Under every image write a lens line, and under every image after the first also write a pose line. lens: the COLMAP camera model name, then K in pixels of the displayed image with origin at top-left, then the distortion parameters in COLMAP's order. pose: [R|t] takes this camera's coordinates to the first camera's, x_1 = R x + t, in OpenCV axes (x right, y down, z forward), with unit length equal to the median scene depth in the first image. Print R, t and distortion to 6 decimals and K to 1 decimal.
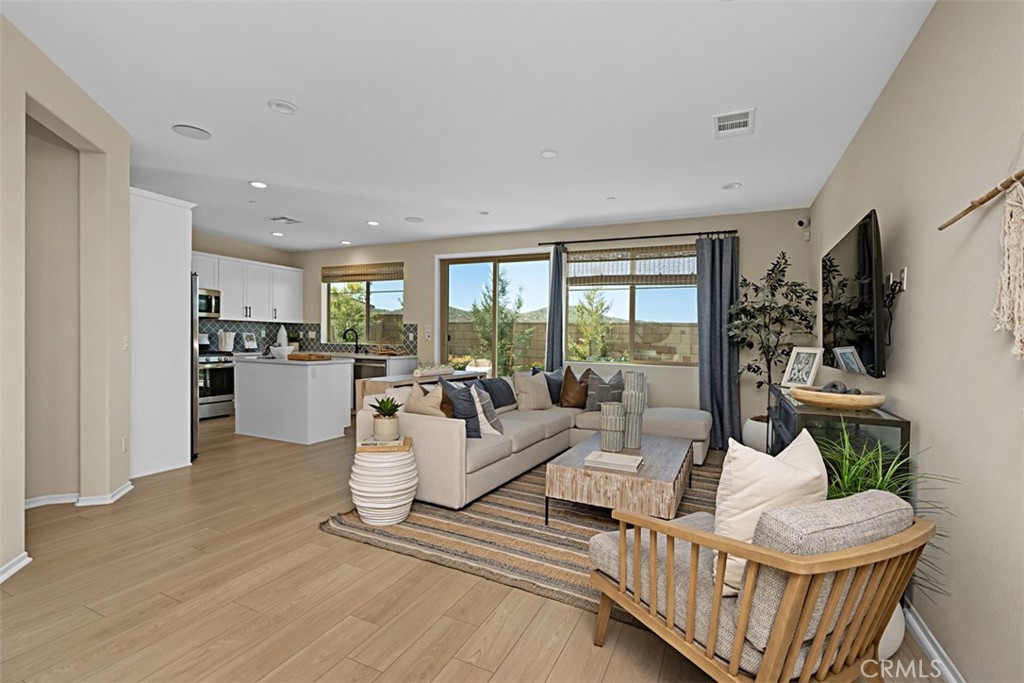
lens RADIAL K [[459.5, 0, 508.1], [0, 459.5, 347.9], [0, 0, 1]] dist [-0.001805, -0.000284]
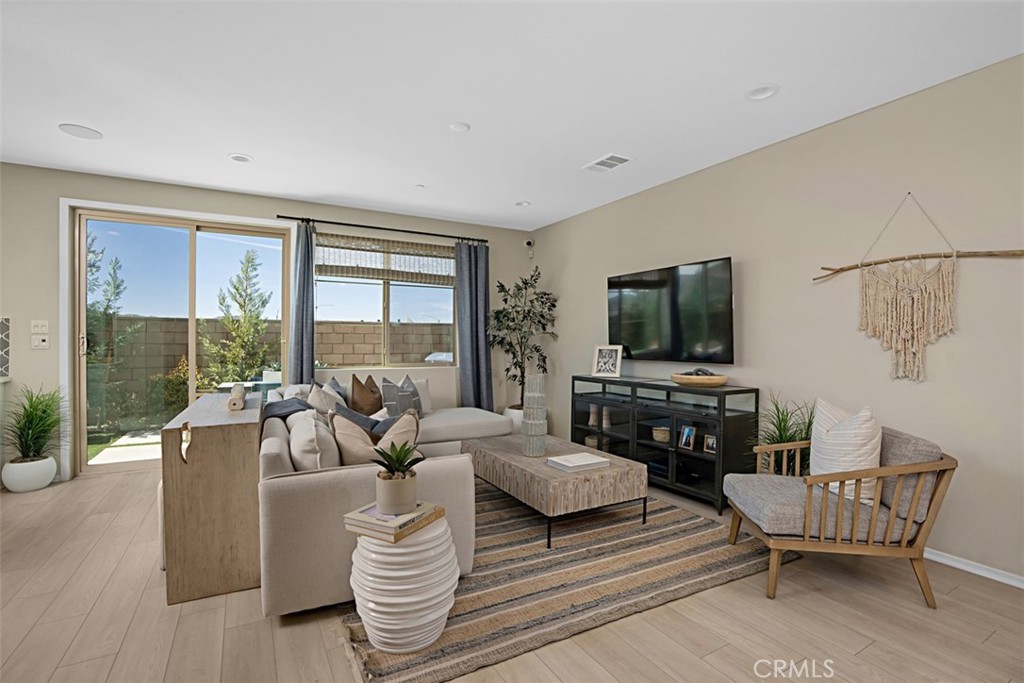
lens RADIAL K [[476.7, 0, 512.0], [0, 476.7, 341.5], [0, 0, 1]] dist [-0.070774, 0.030456]
pose [[0.579232, -0.019250, 0.814936, -0.355343], [0.026366, 0.999640, 0.004873, -0.014465], [-0.814737, 0.018664, 0.579531, 0.257015]]
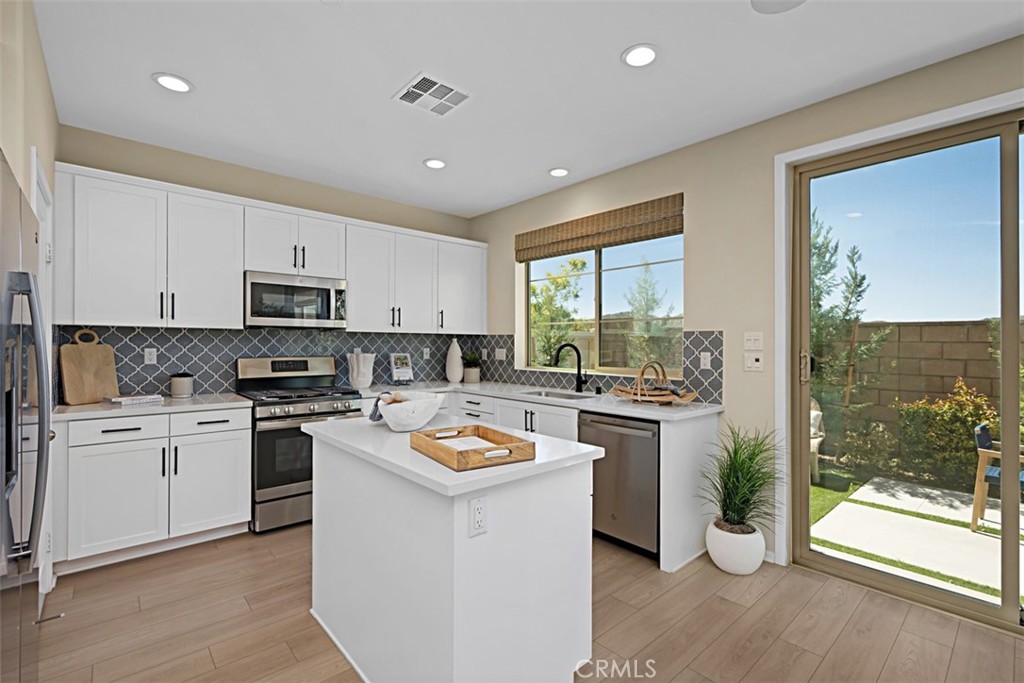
lens RADIAL K [[463.2, 0, 512.0], [0, 463.2, 341.5], [0, 0, 1]] dist [0.000520, -0.000039]
pose [[0.918489, -0.016189, -0.395115, -0.251683], [0.003838, 0.999480, -0.032028, -0.035531], [0.395428, 0.027901, 0.918073, 0.646281]]
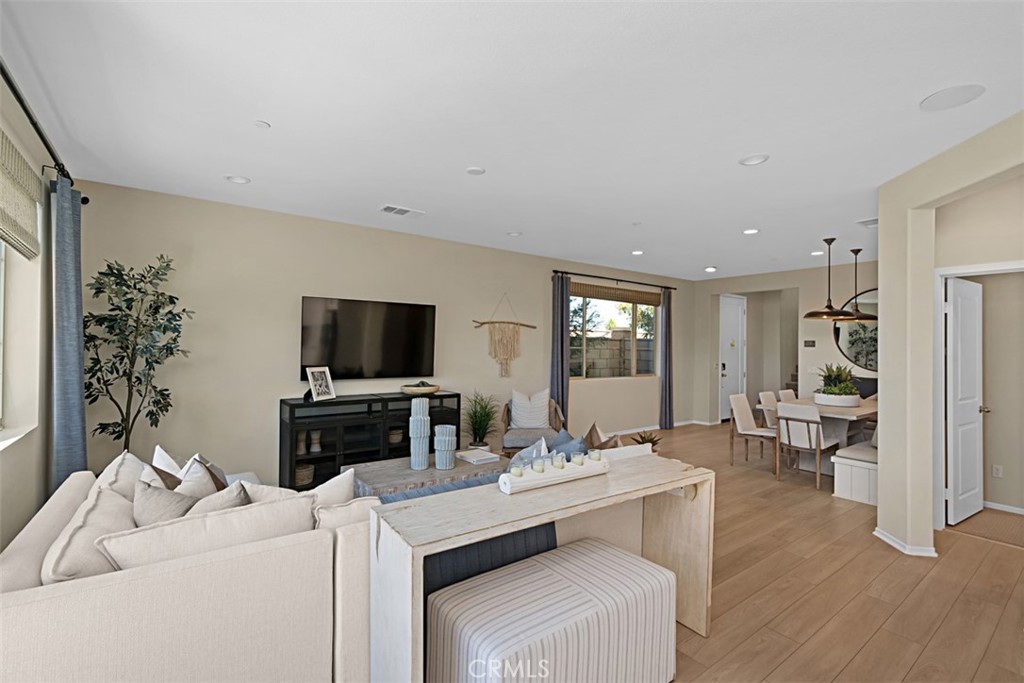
lens RADIAL K [[463.2, 0, 512.0], [0, 463.2, 341.5], [0, 0, 1]] dist [0.000520, -0.000039]
pose [[-0.887604, -0.025897, 0.459879, -0.246688], [-0.017329, 0.999589, 0.022844, -0.065697], [-0.460281, 0.012307, -0.887688, 1.109336]]
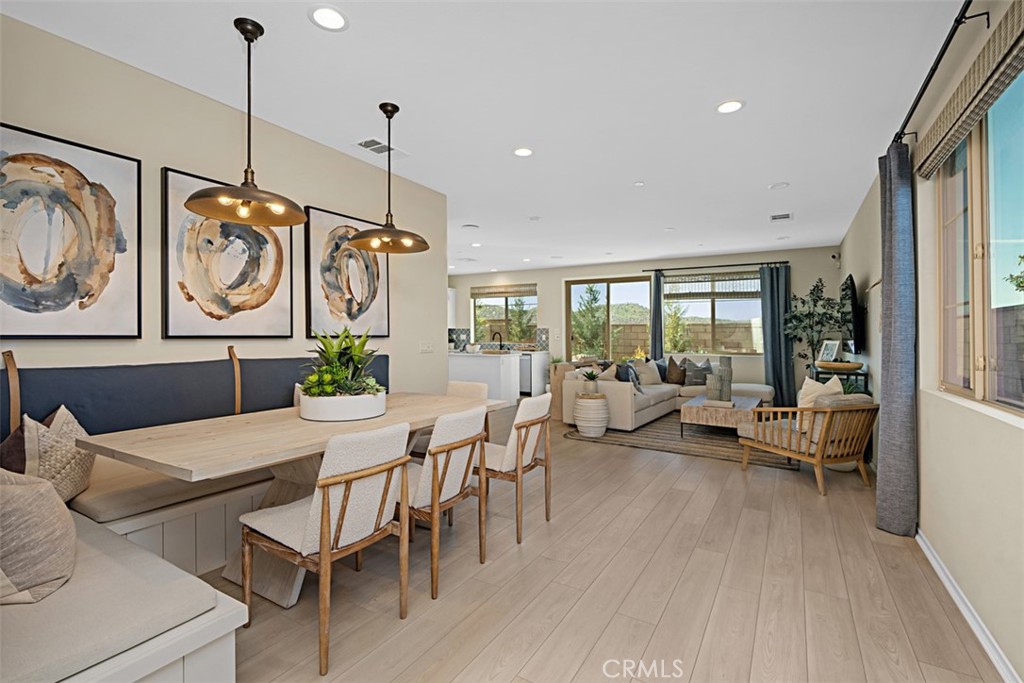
lens RADIAL K [[463.9, 0, 514.6], [0, 463.9, 332.3], [0, 0, 1]] dist [0.000504, 0.000002]
pose [[0.995495, -0.016082, -0.093441, -0.205232], [0.013115, 0.999393, -0.032277, 0.004786], [0.093904, 0.030906, 0.995101, -0.475116]]
